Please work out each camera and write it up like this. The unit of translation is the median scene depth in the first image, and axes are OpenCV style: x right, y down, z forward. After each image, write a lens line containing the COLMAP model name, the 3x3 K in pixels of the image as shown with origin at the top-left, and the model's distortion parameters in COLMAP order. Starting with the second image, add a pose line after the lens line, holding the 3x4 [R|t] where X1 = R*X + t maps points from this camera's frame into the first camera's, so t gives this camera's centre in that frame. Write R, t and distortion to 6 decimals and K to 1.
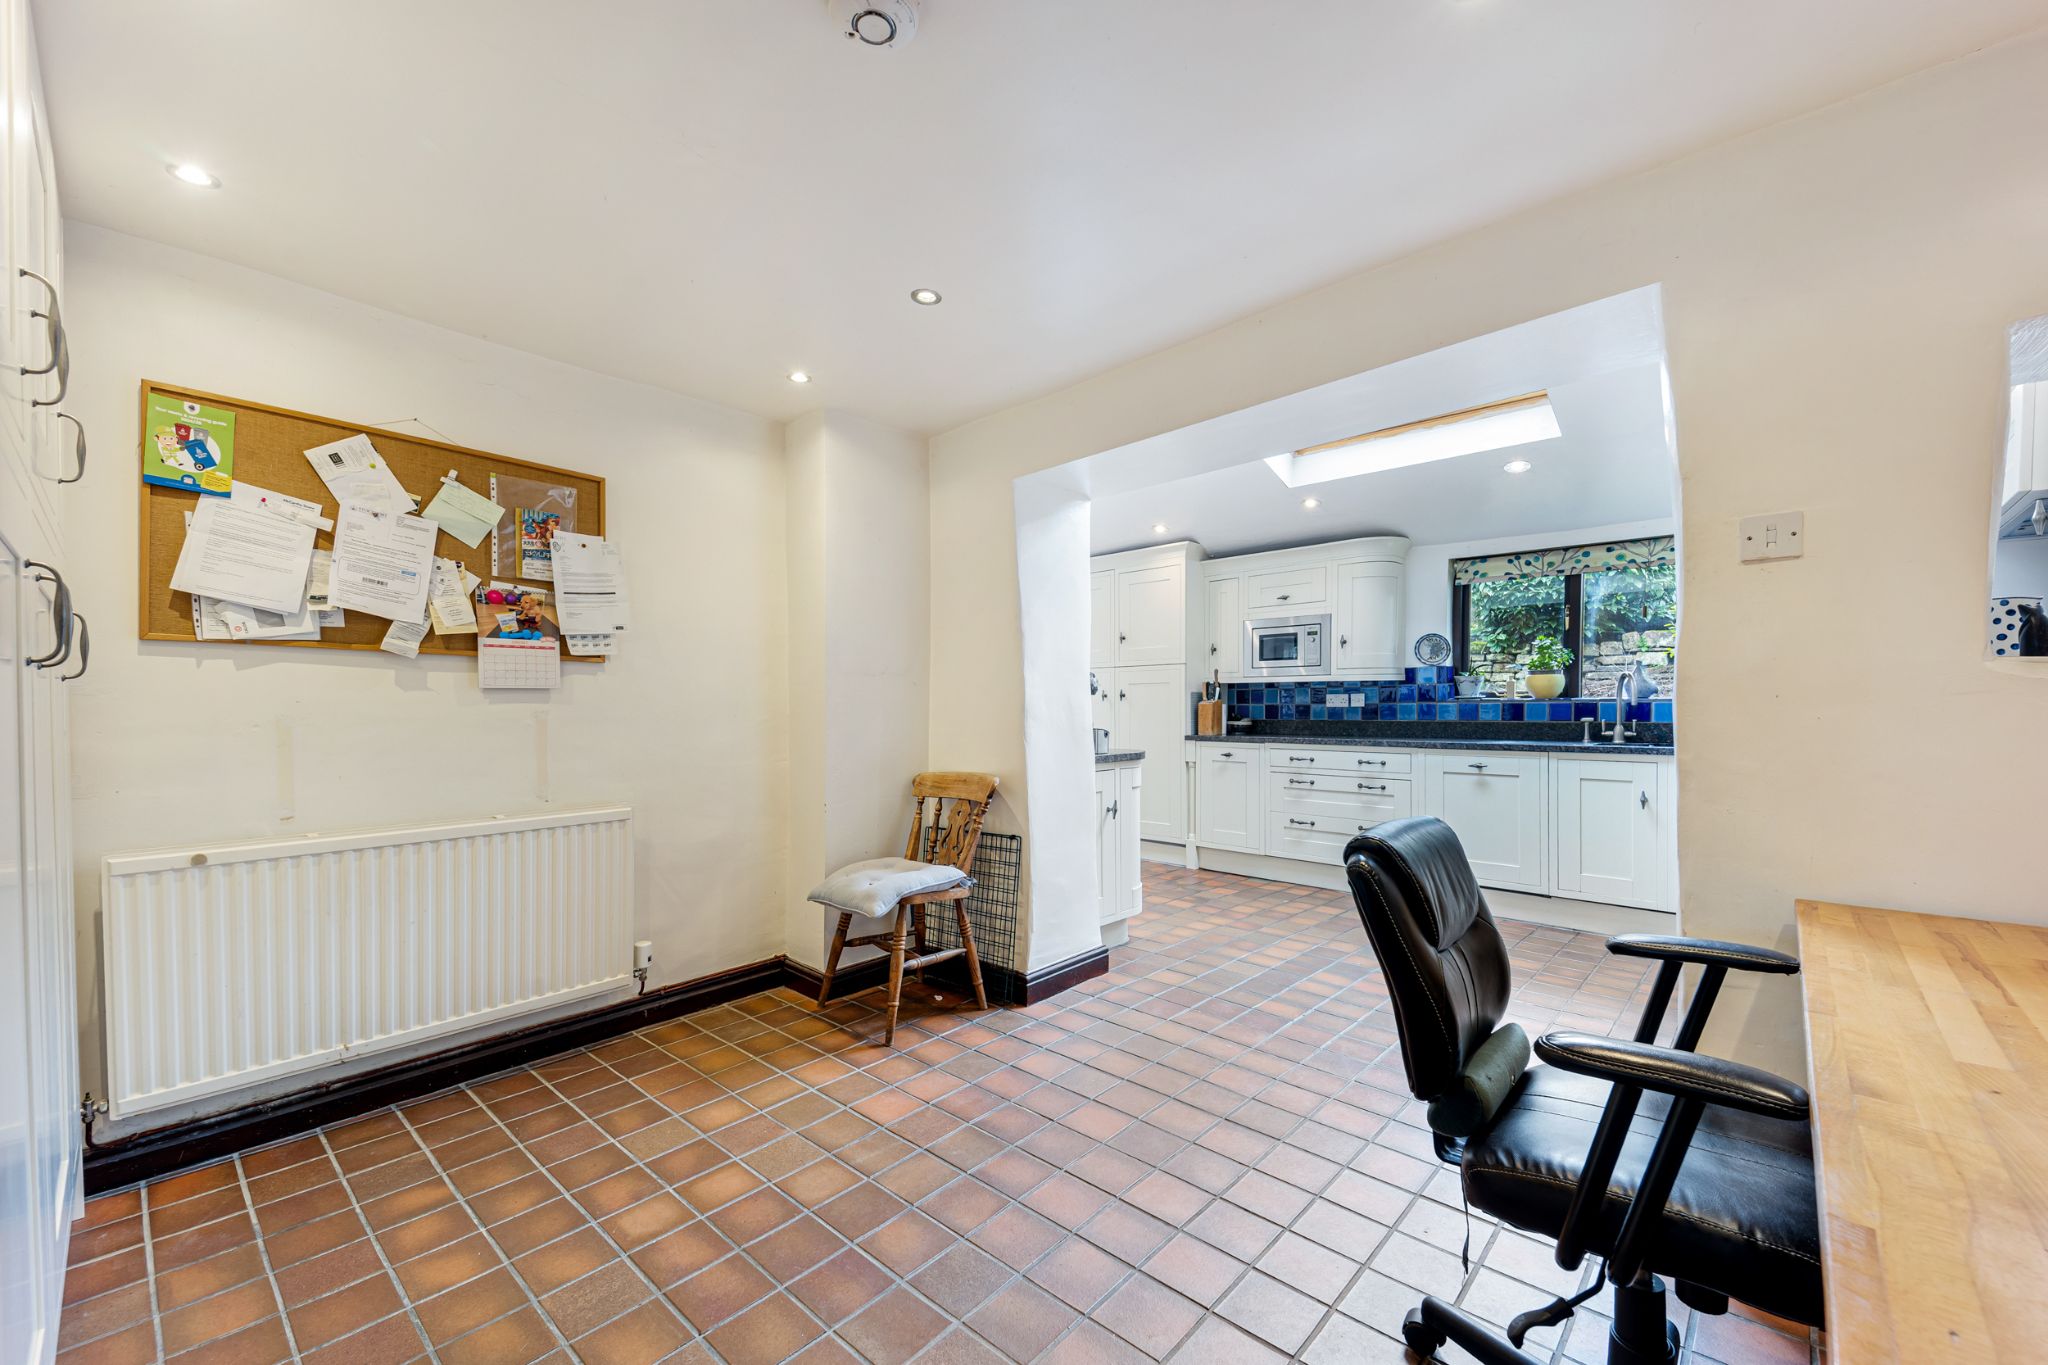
lens RADIAL K [[832.8, 0, 1013.5], [0, 832.8, 698.4], [0, 0, 1]] dist [0.011543, -0.000987]
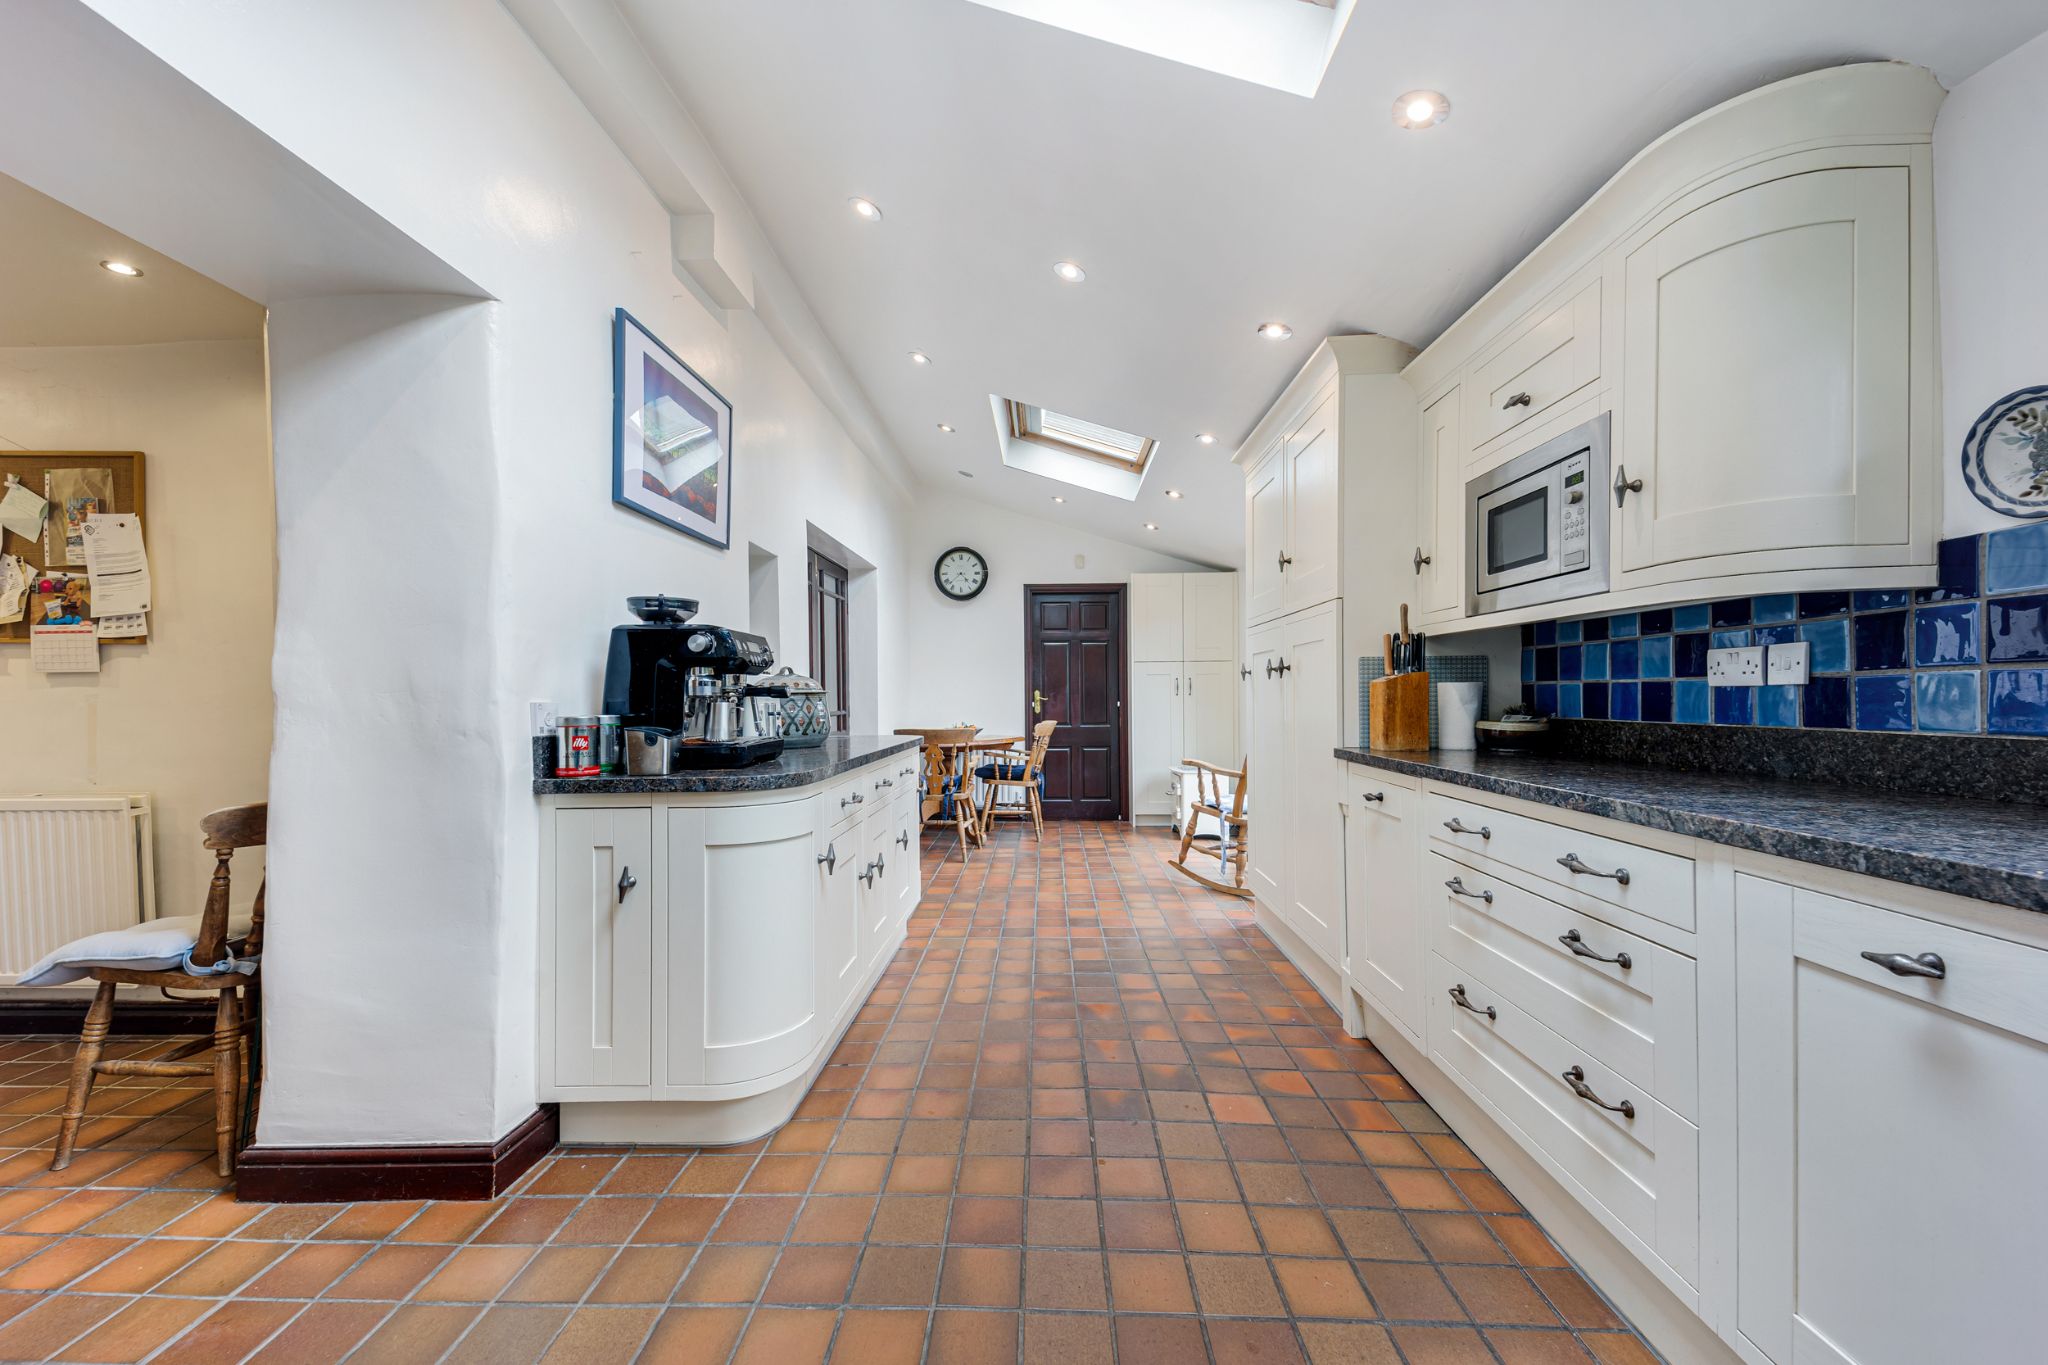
lens RADIAL K [[832.8, 0, 1026.3], [0, 832.8, 688.4], [0, 0, 1]] dist [0.011543, -0.000987]
pose [[0.655714, -0.006727, -0.754980, 0.909279], [0.008491, 0.999963, -0.001535, 0.018719], [0.754962, -0.005404, 0.655746, 1.122409]]
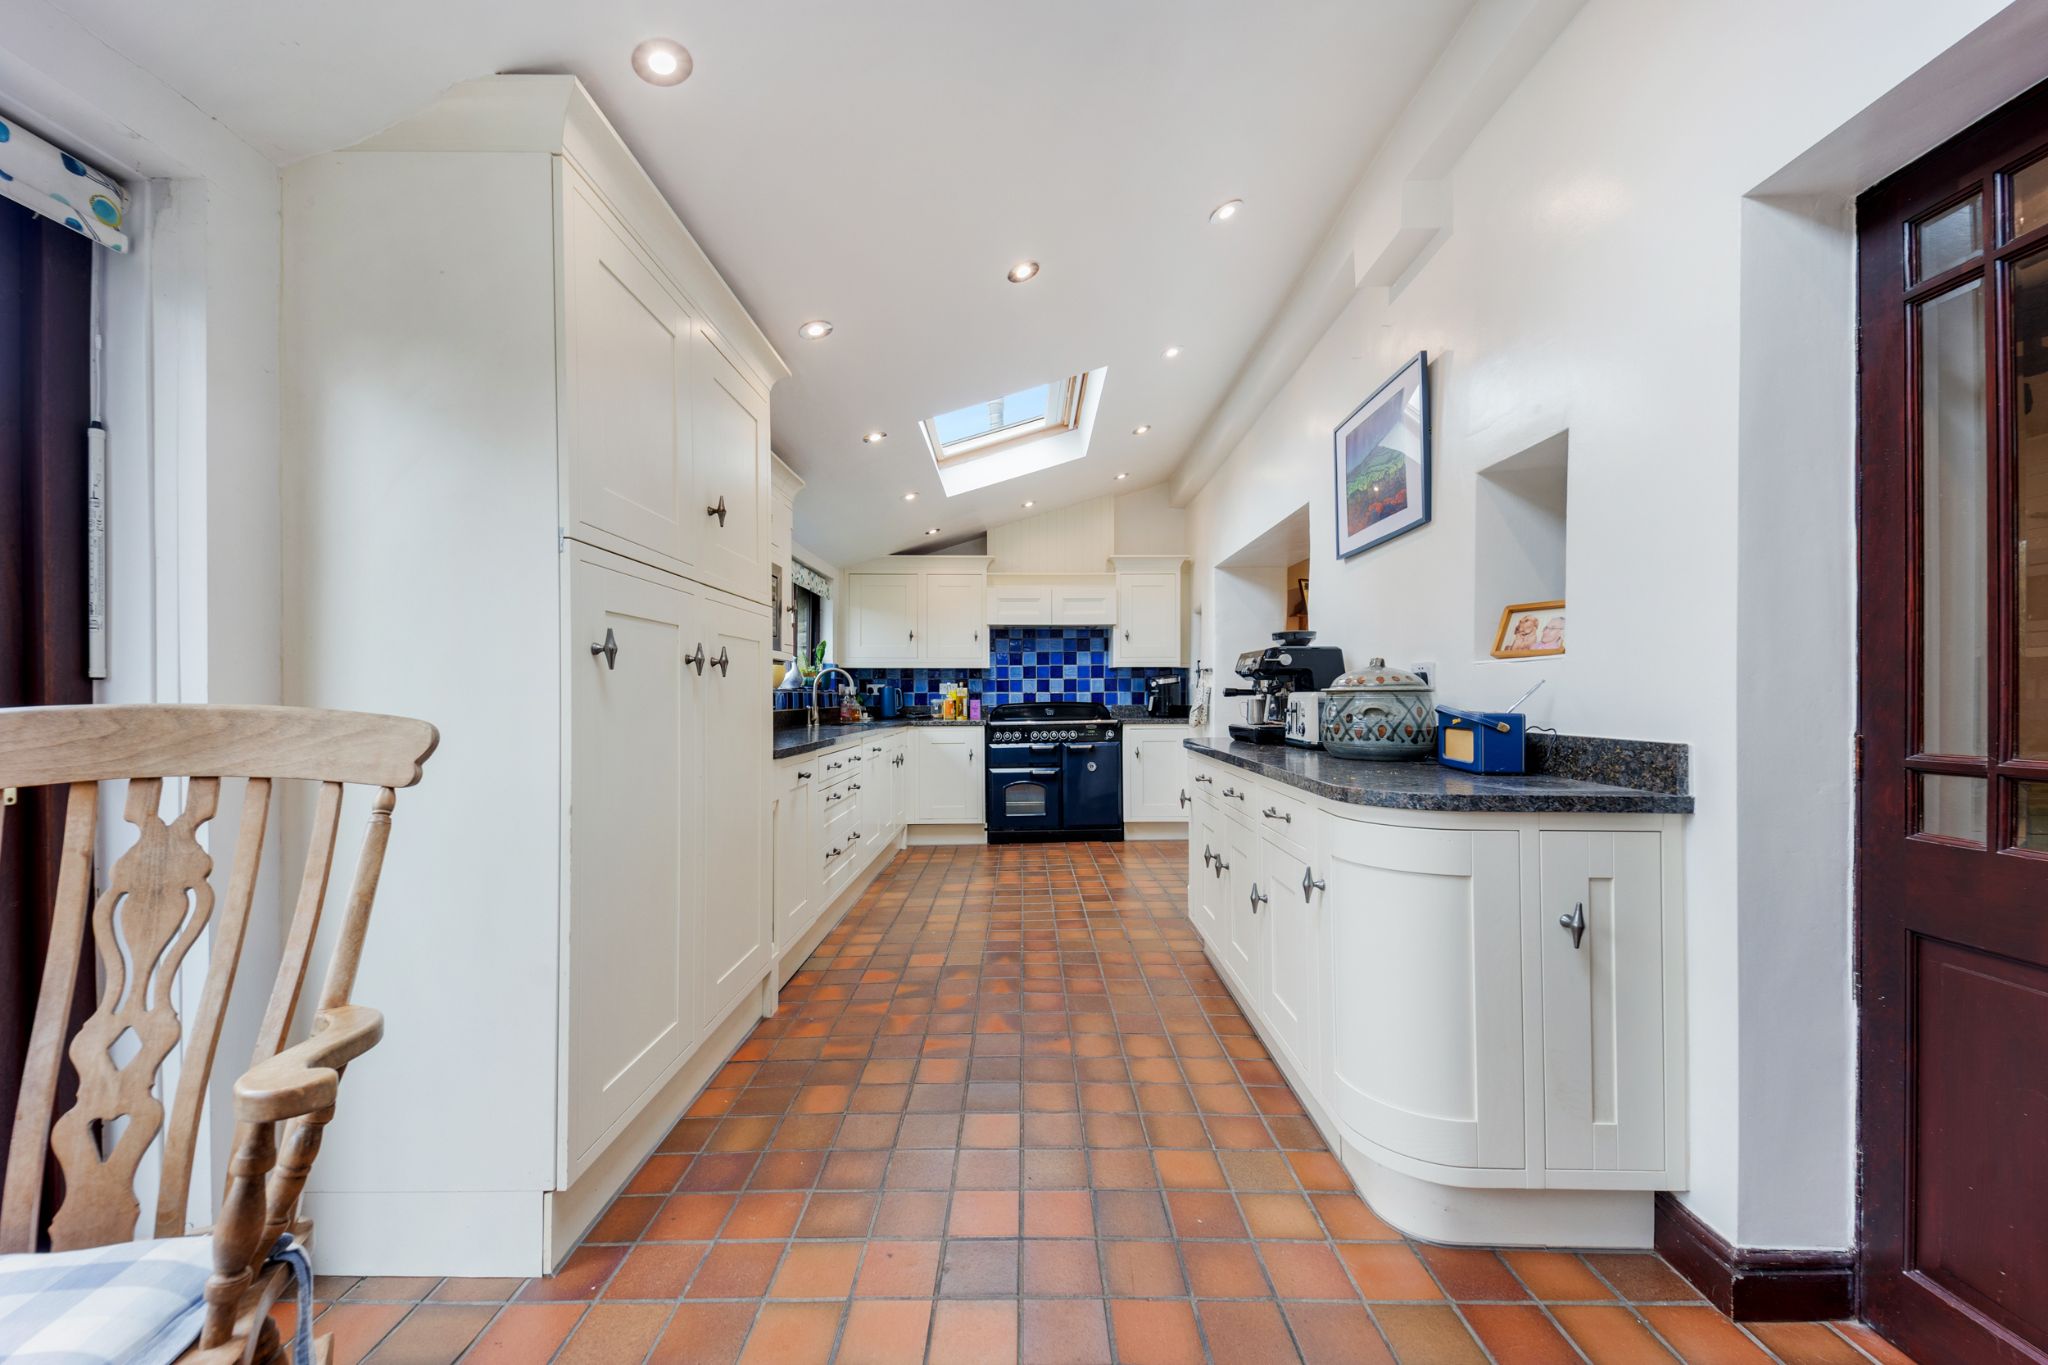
lens RADIAL K [[832.8, 0, 1023.2], [0, 832.8, 695.2], [0, 0, 1]] dist [0.011543, -0.000987]
pose [[-0.670101, 0.005434, 0.742250, -0.560895], [0.003532, 0.999985, -0.004131, 0.027227], [-0.742261, -0.000147, -0.670111, 2.499825]]
